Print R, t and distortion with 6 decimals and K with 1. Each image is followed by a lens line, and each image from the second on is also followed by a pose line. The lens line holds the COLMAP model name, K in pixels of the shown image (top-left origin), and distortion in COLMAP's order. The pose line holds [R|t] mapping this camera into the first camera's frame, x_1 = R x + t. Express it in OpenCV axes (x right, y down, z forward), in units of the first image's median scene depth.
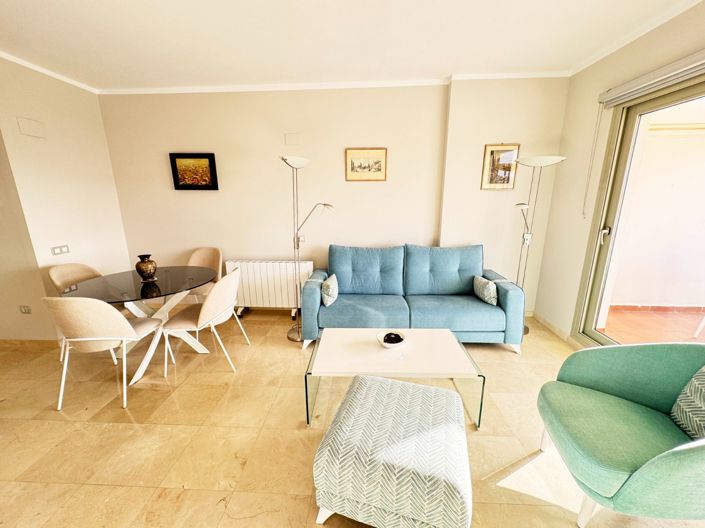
lens RADIAL K [[282.0, 0, 351.0], [0, 282.0, 265.5], [0, 0, 1]] dist [-0.002282, 0.000087]
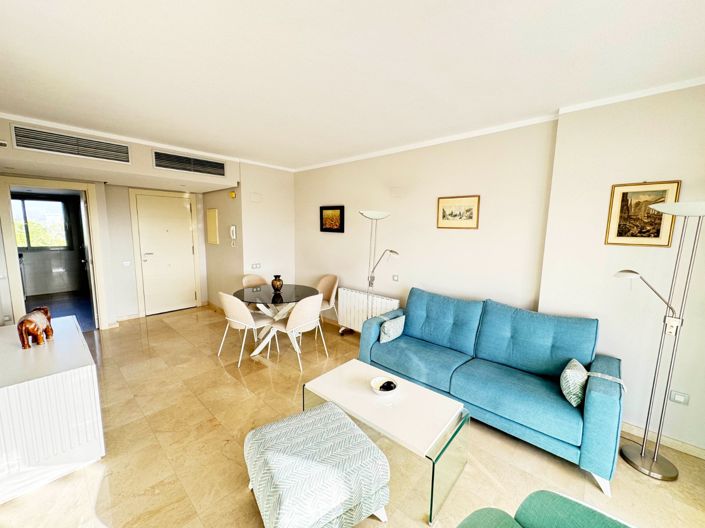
lens RADIAL K [[282.0, 0, 351.0], [0, 282.0, 265.5], [0, 0, 1]] dist [-0.002282, 0.000087]
pose [[0.770073, 0.103265, -0.629543, 0.422733], [-0.172702, 0.983710, -0.049893, -0.065420], [0.614136, 0.147145, 0.775362, 0.038653]]
